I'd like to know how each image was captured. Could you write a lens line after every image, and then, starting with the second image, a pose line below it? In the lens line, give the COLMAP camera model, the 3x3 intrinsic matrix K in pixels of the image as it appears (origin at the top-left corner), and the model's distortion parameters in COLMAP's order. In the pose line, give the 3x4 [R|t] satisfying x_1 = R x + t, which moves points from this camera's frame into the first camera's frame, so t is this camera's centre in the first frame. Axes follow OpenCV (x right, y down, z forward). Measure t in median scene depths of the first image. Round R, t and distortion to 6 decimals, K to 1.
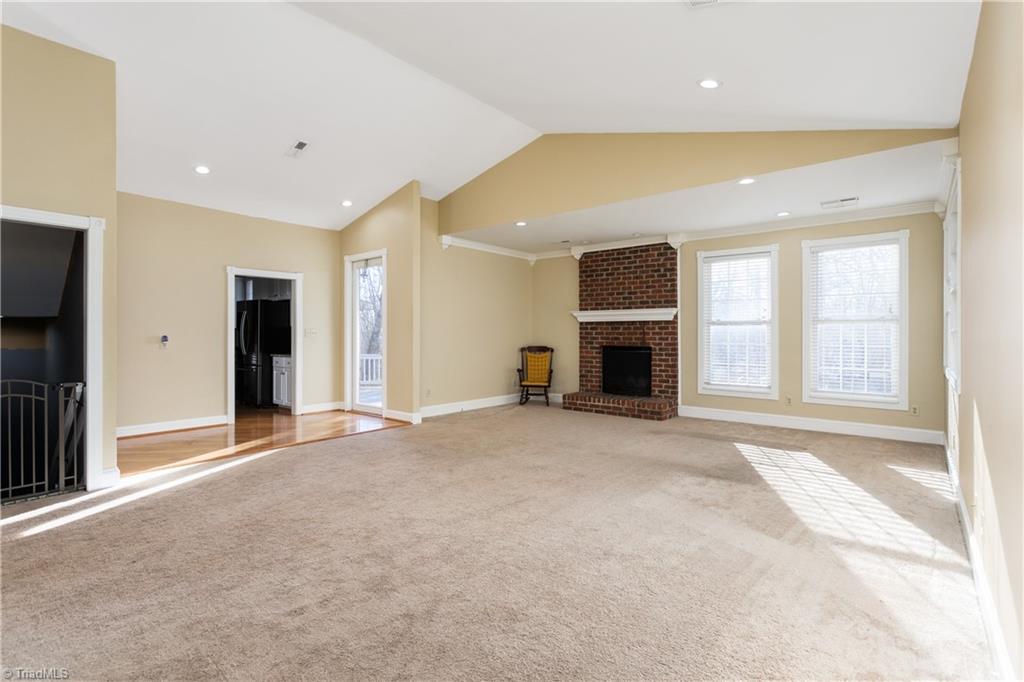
lens RADIAL K [[495.5, 0, 513.0], [0, 495.5, 337.5], [0, 0, 1]] dist [0.001295, 0.000010]
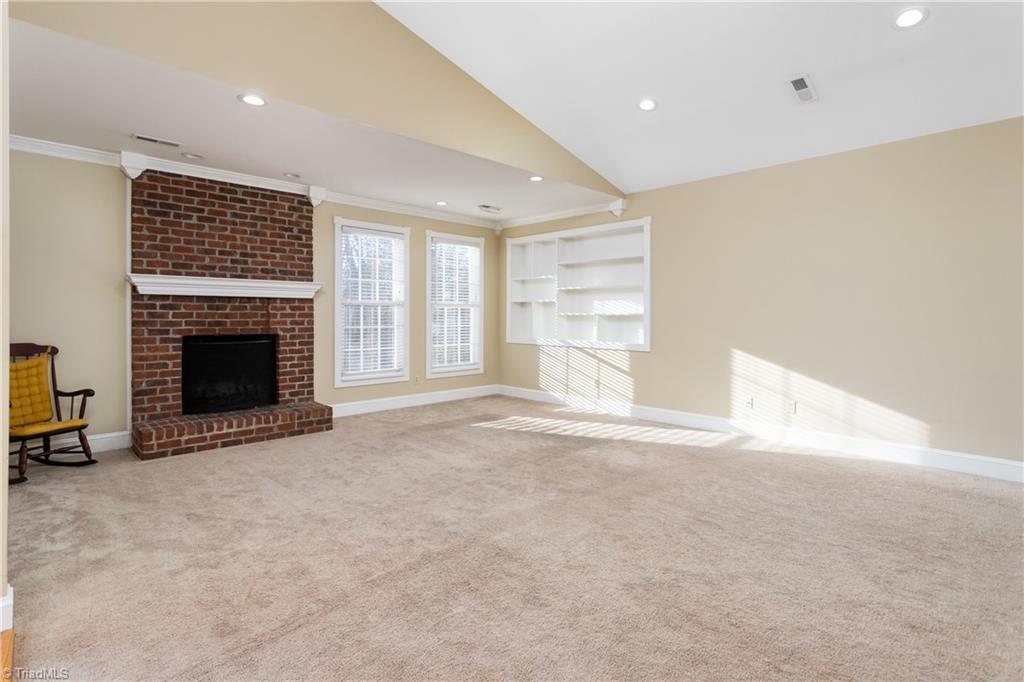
lens RADIAL K [[495.5, 0, 533.0], [0, 495.5, 316.3], [0, 0, 1]] dist [0.001295, 0.000010]
pose [[0.095756, -0.005871, 0.995388, -0.399416], [0.001373, 0.999982, 0.005766, -0.010562], [-0.995404, 0.000815, 0.095762, 0.566071]]
